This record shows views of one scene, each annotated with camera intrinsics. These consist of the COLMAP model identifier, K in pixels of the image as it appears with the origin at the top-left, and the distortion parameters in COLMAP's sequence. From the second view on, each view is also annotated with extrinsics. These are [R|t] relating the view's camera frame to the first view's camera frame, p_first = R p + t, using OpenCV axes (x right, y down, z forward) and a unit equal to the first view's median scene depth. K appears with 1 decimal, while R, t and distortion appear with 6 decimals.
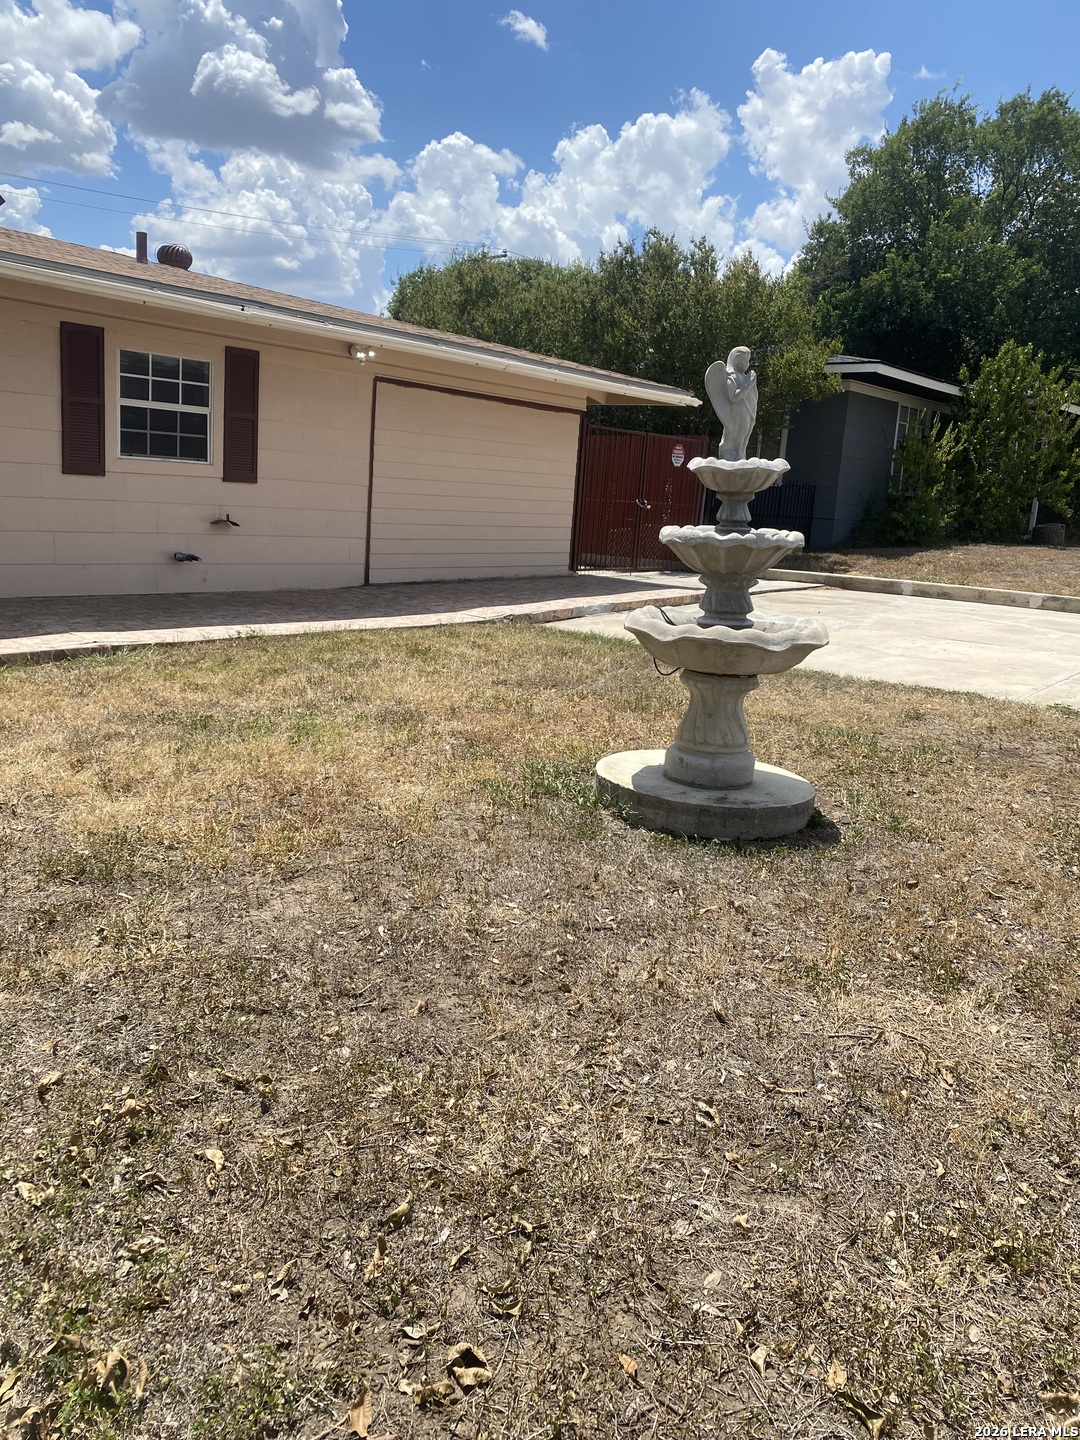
lens RADIAL K [[1093.5, 0, 539.0], [0, 1093.5, 700.6], [0, 0, 1]] dist [0.035082, -0.052225]
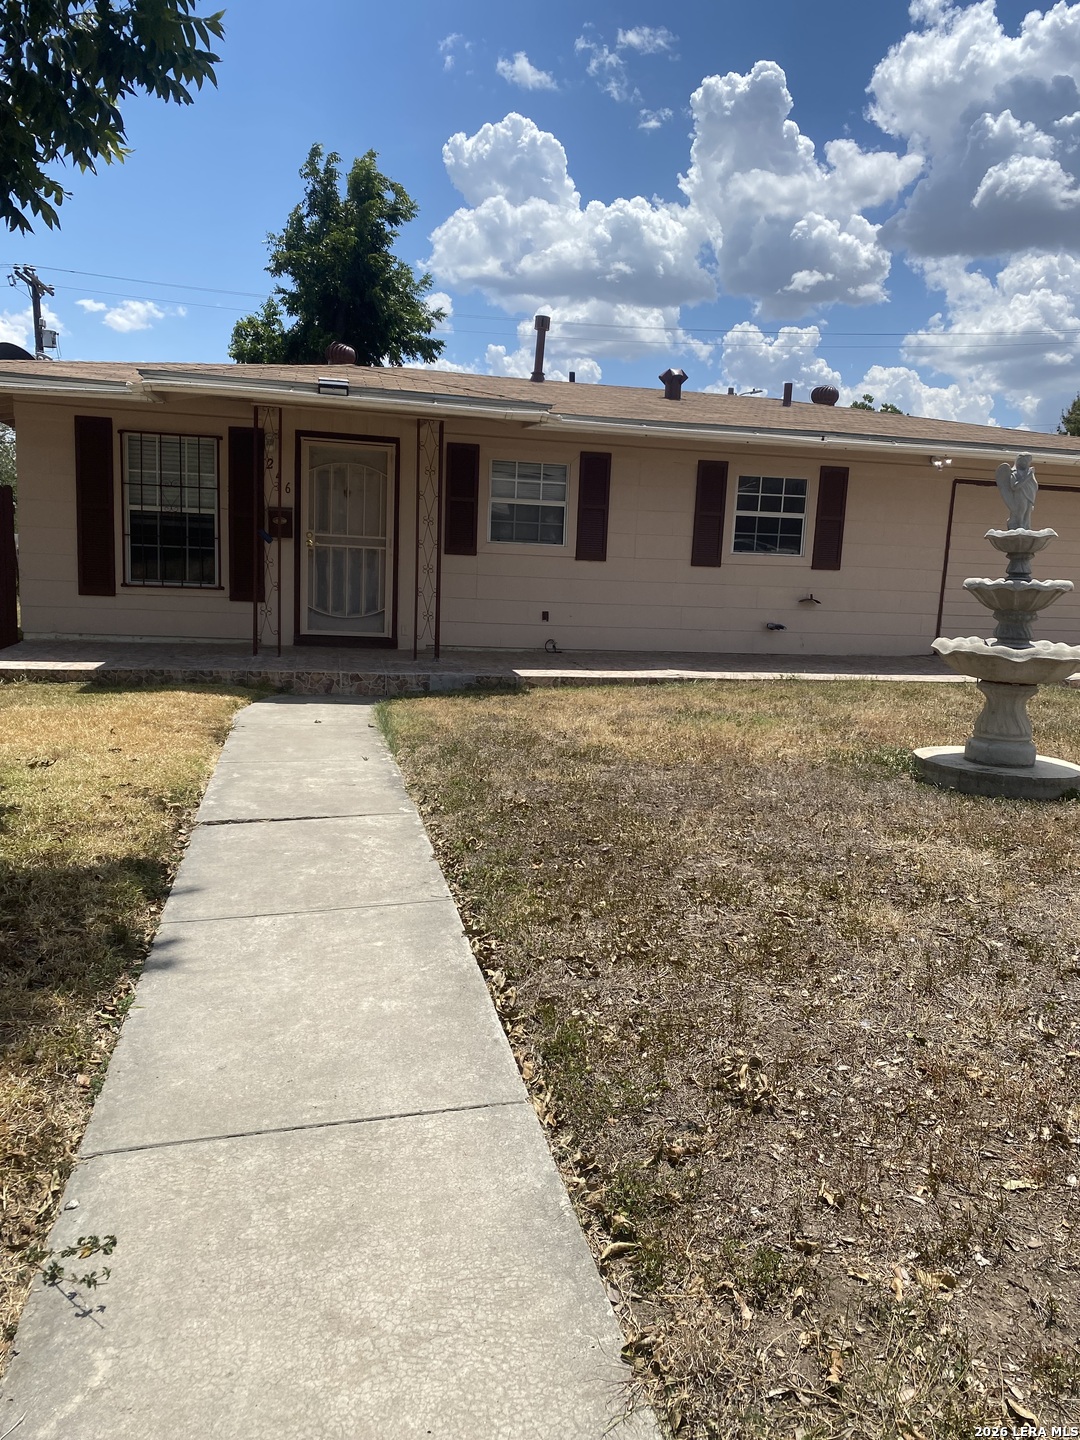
lens RADIAL K [[1101.2, 0, 540.0], [0, 1101.2, 720.0], [0, 0, 1]] dist [-0.002340, -0.004317]
pose [[0.798931, 0.056963, -0.598719, 0.245287], [-0.102755, 0.993796, -0.042565, 0.064872], [0.592580, 0.095527, 0.799827, -0.208369]]
